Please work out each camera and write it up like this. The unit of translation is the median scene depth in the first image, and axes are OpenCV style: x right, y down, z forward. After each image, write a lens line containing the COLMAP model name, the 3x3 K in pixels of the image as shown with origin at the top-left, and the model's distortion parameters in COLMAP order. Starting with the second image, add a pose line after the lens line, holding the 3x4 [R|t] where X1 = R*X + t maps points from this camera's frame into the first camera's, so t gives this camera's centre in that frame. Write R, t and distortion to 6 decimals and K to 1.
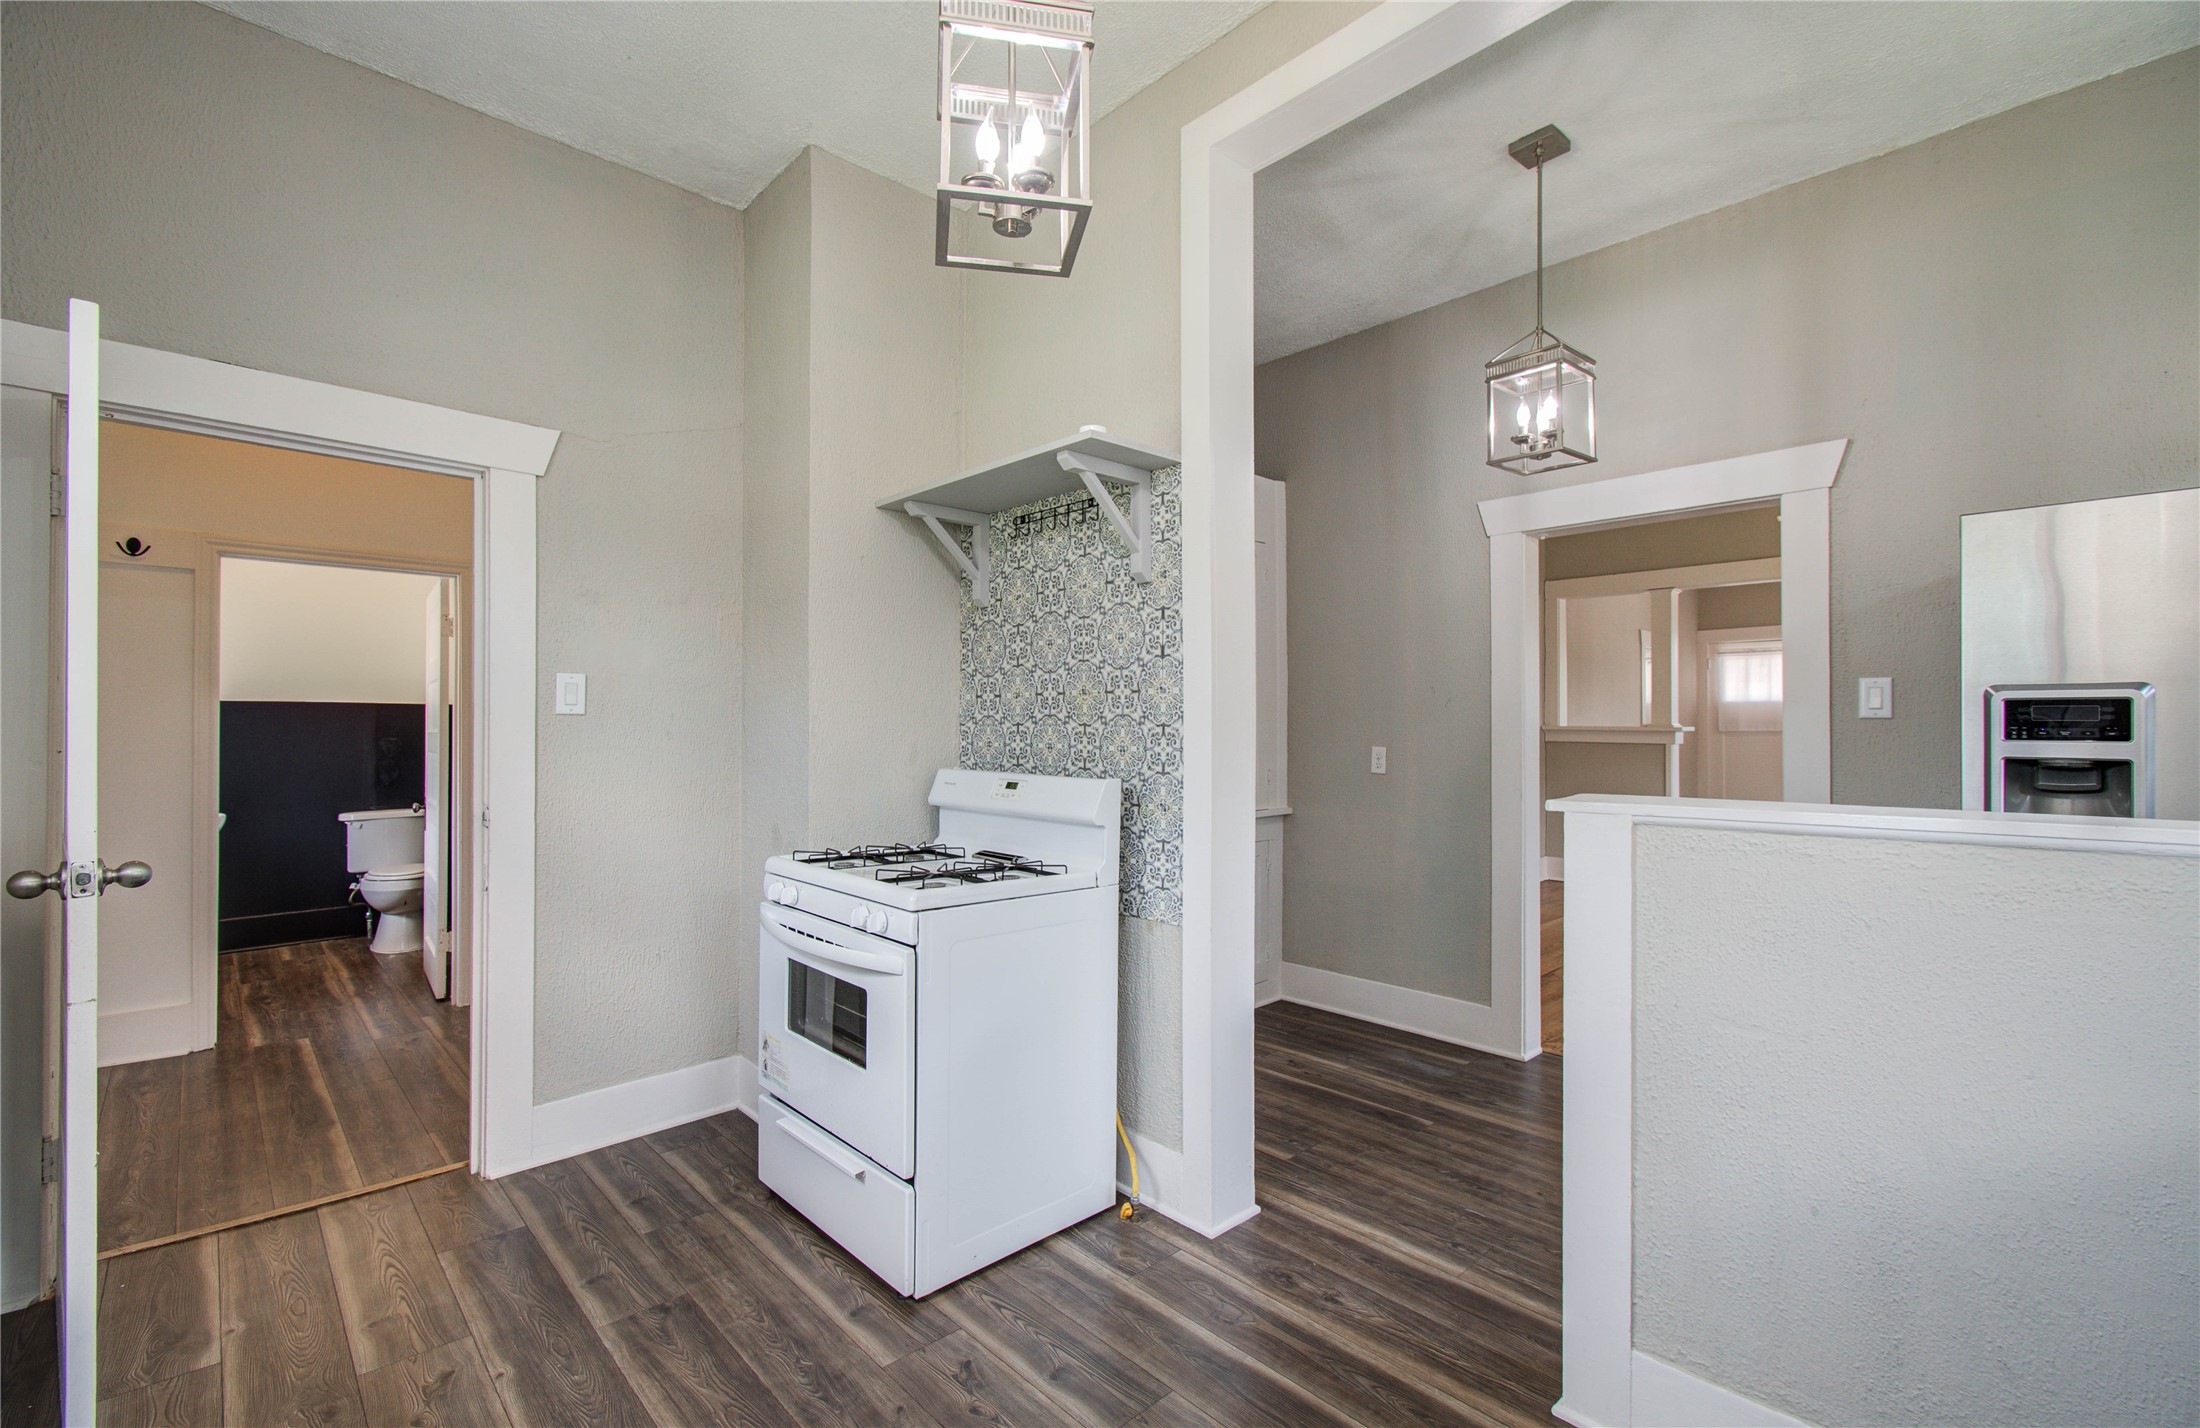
lens RADIAL K [[944.7, 0, 1093.1], [0, 944.7, 724.8], [0, 0, 1]] dist [-0.009441, 0.003239]
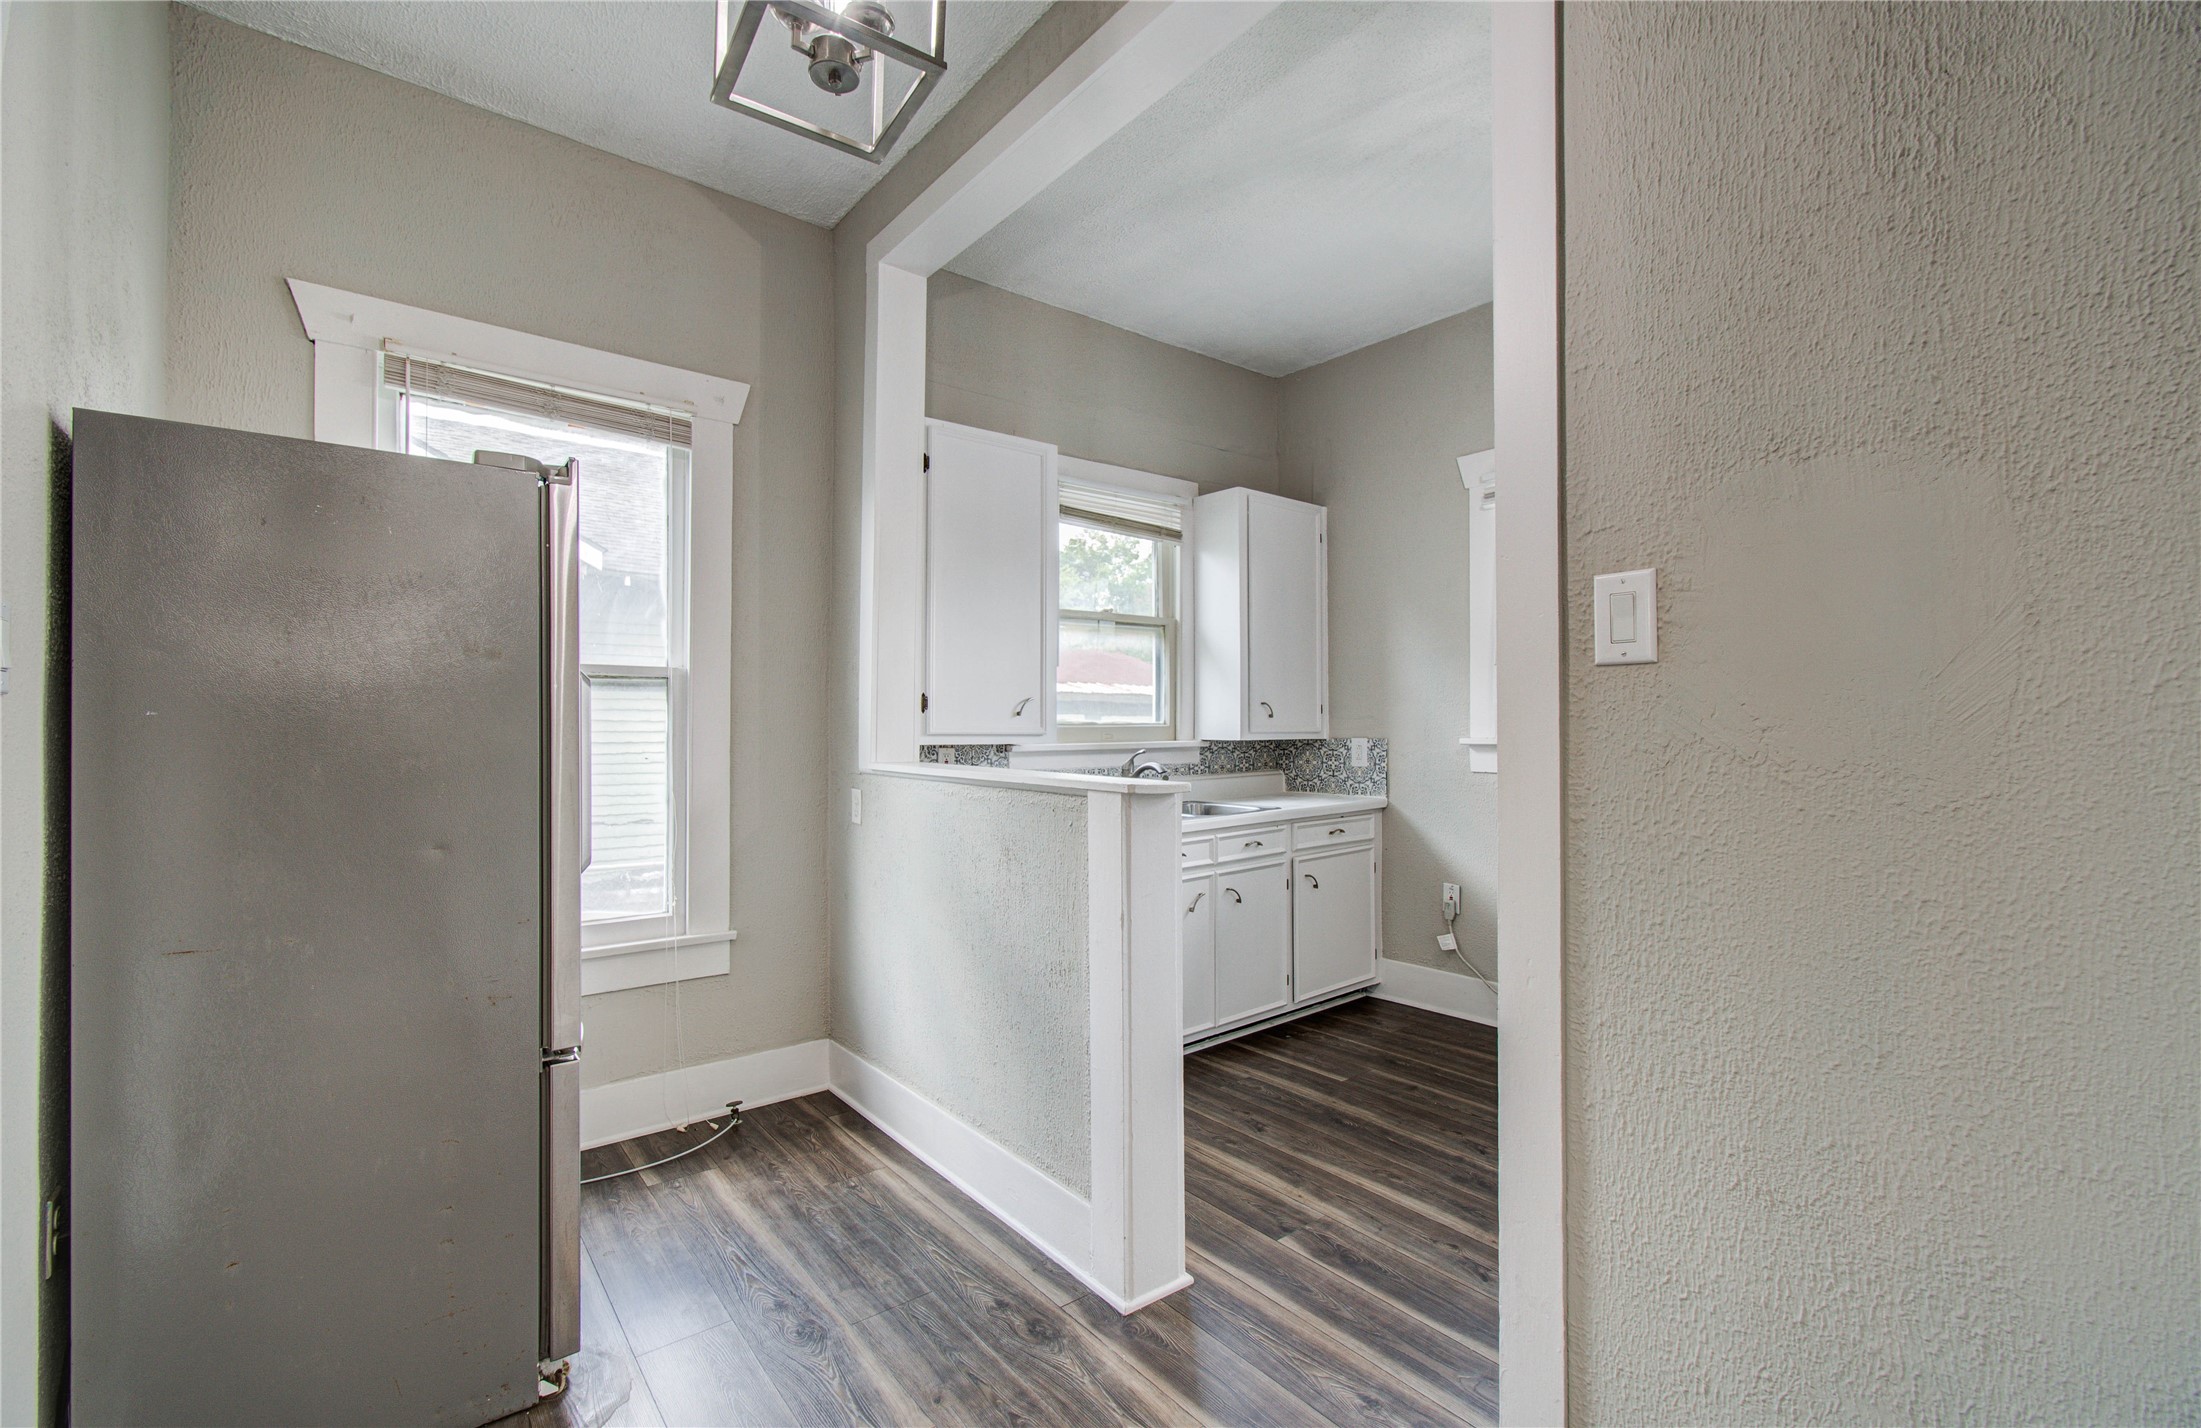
lens RADIAL K [[945.2, 0, 1108.6], [0, 945.2, 731.3], [0, 0, 1]] dist [-0.009441, 0.003239]
pose [[-0.997739, -0.002237, 0.067165, 0.344519], [-0.002968, 0.999938, -0.010778, 0.023765], [-0.067136, -0.010953, -0.997684, 1.484743]]
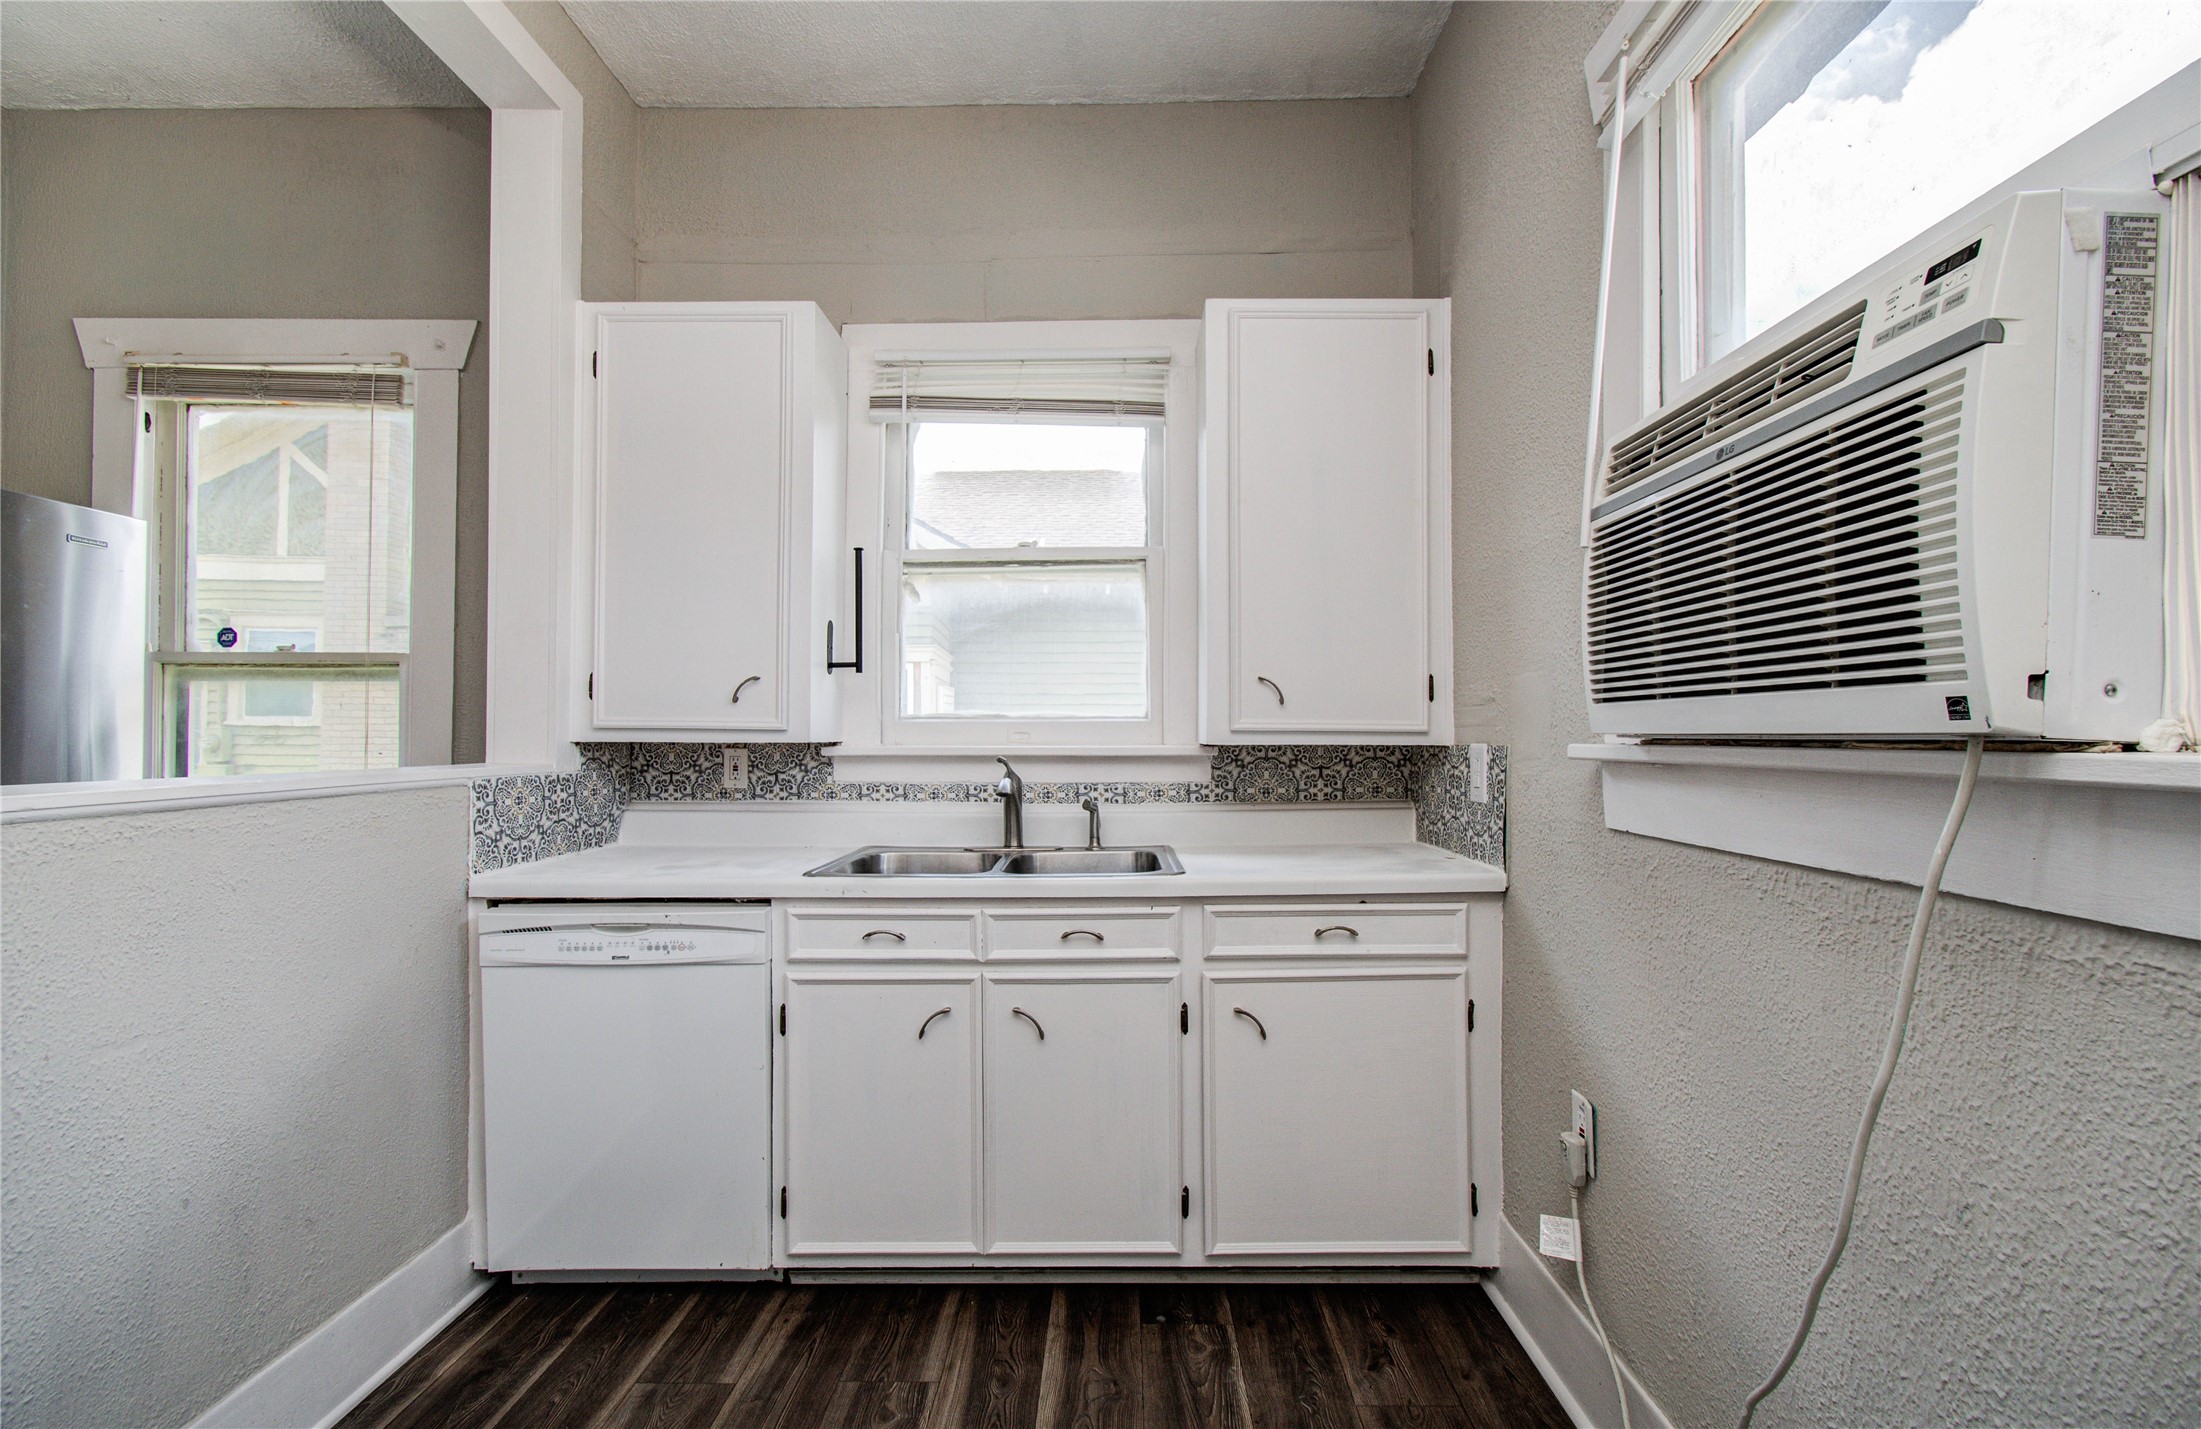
lens RADIAL K [[945.2, 0, 1090.1], [0, 945.2, 730.3], [0, 0, 1]] dist [-0.009441, 0.003239]
pose [[-0.723686, -0.003465, 0.690121, -0.321652], [-0.017336, 0.999763, -0.013159, 0.021022], [-0.689912, -0.021487, -0.723574, 0.585202]]
